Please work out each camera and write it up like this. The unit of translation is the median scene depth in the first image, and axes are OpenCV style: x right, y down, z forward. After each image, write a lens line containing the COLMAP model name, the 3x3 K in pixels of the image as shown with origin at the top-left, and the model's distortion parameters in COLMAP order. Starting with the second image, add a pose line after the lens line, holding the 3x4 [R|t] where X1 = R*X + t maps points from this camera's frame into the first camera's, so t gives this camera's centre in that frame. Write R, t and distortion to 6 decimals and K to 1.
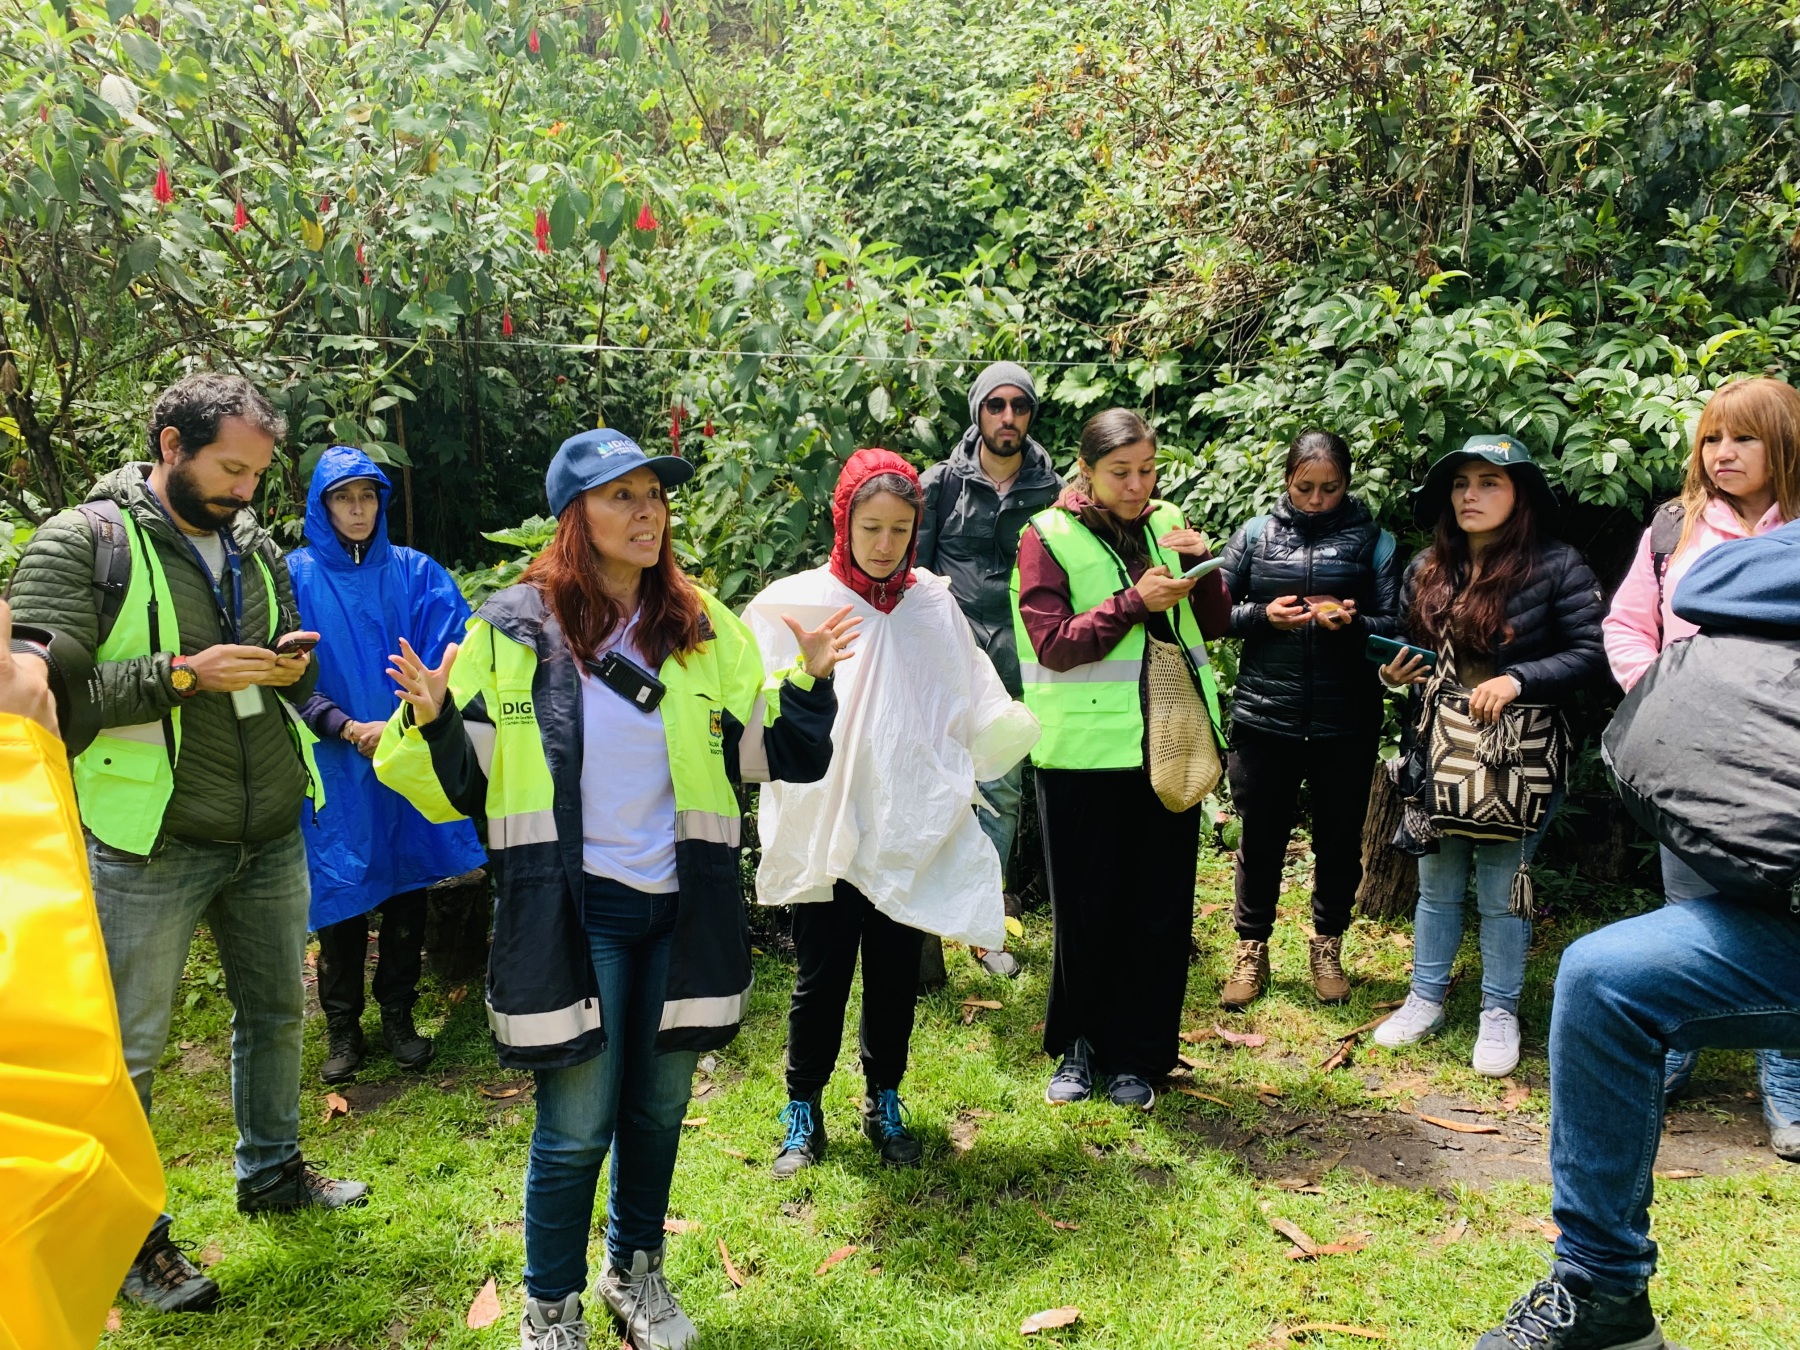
lens RADIAL K [[1464.5, 0, 900.0], [0, 1464.5, 675.0], [0, 0, 1]] dist [0.007220, -0.005852]
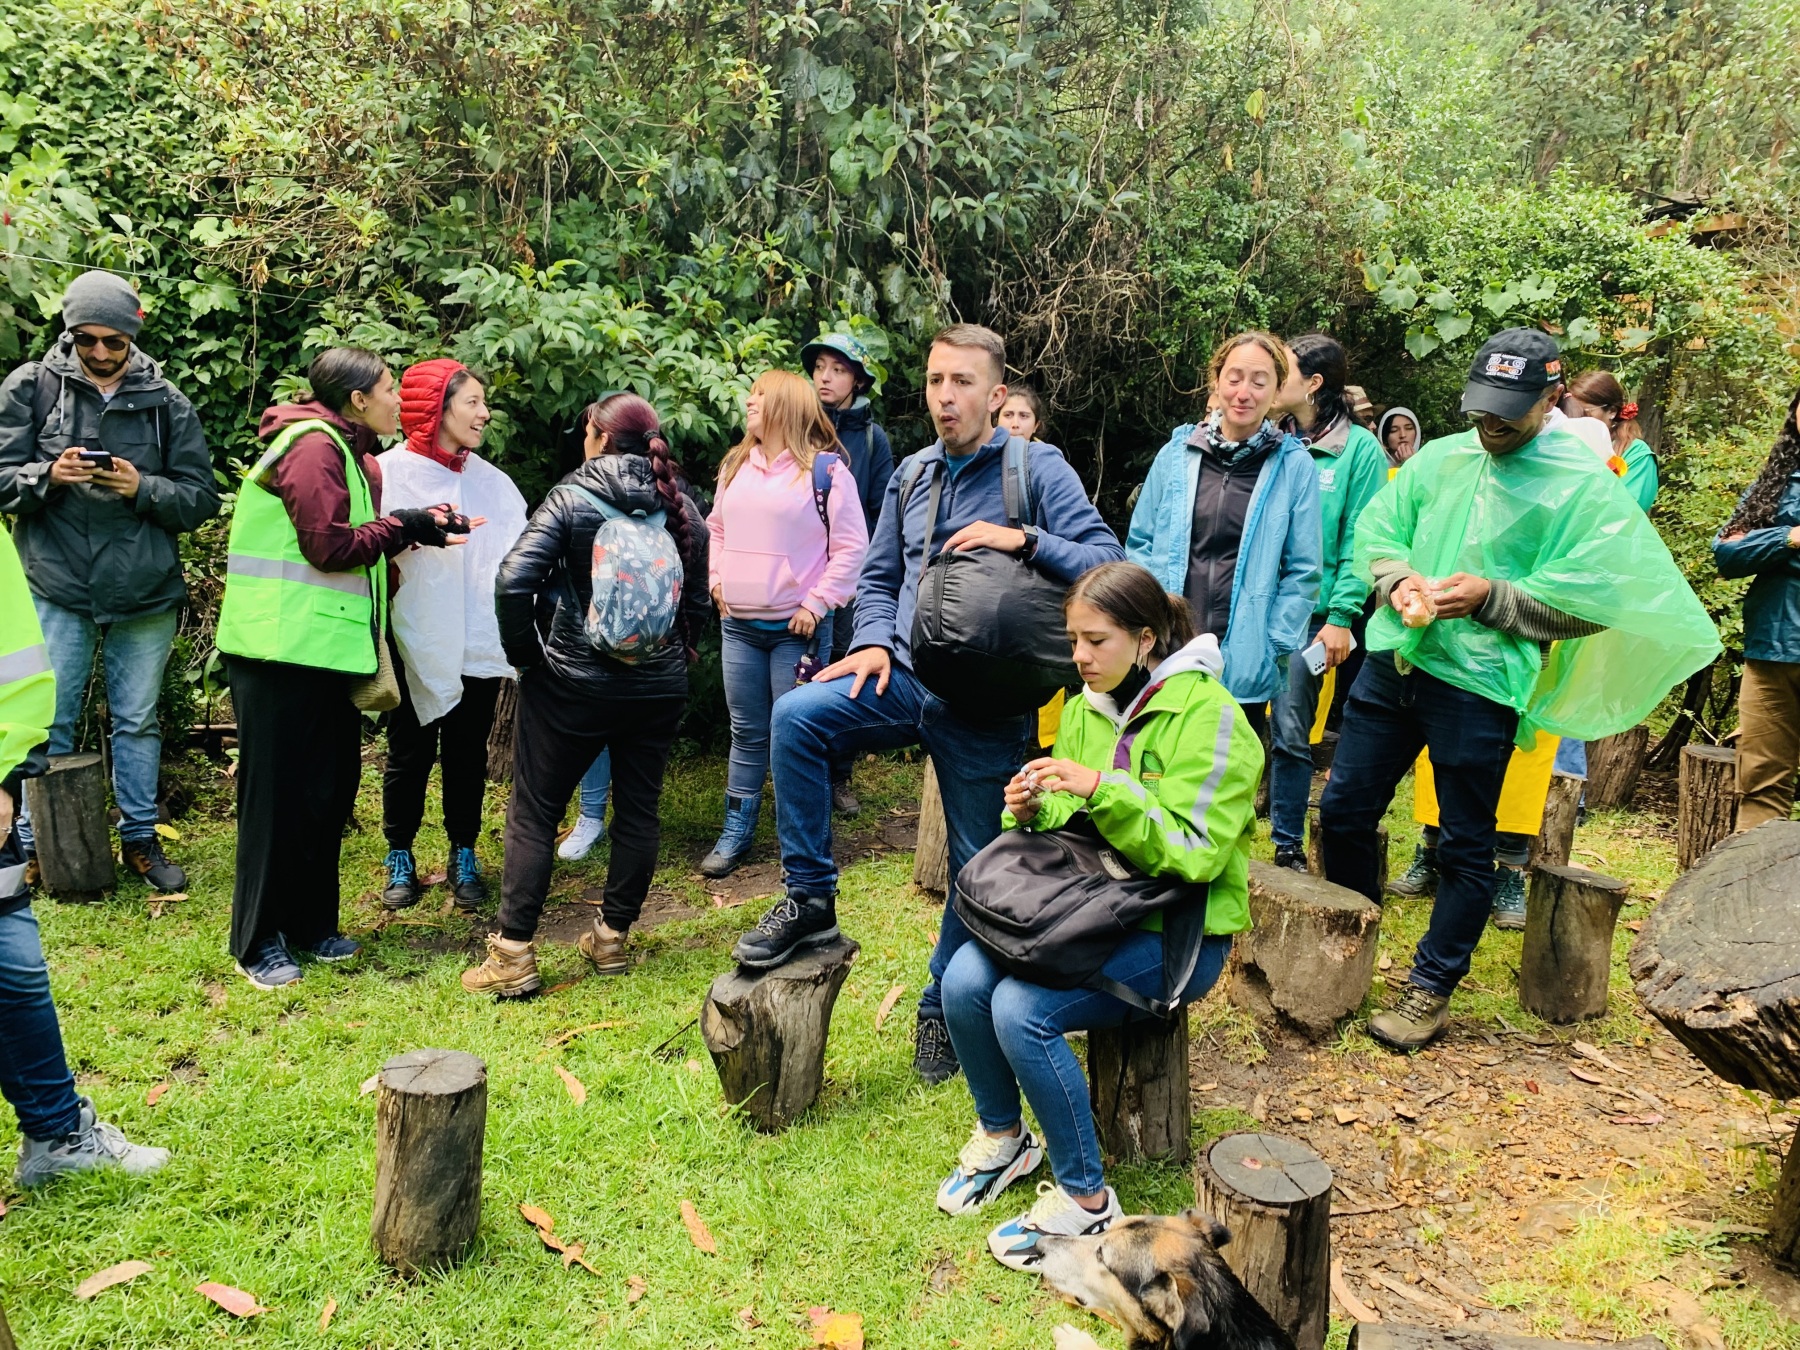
lens RADIAL K [[1461.9, 0, 897.6], [0, 1461.9, 691.4], [0, 0, 1]] dist [0.004663, -0.007445]
pose [[0.756657, -0.032954, 0.652981, -0.133443], [0.005380, 0.999009, 0.044183, 0.024827], [-0.653790, -0.029918, 0.756084, -0.085587]]
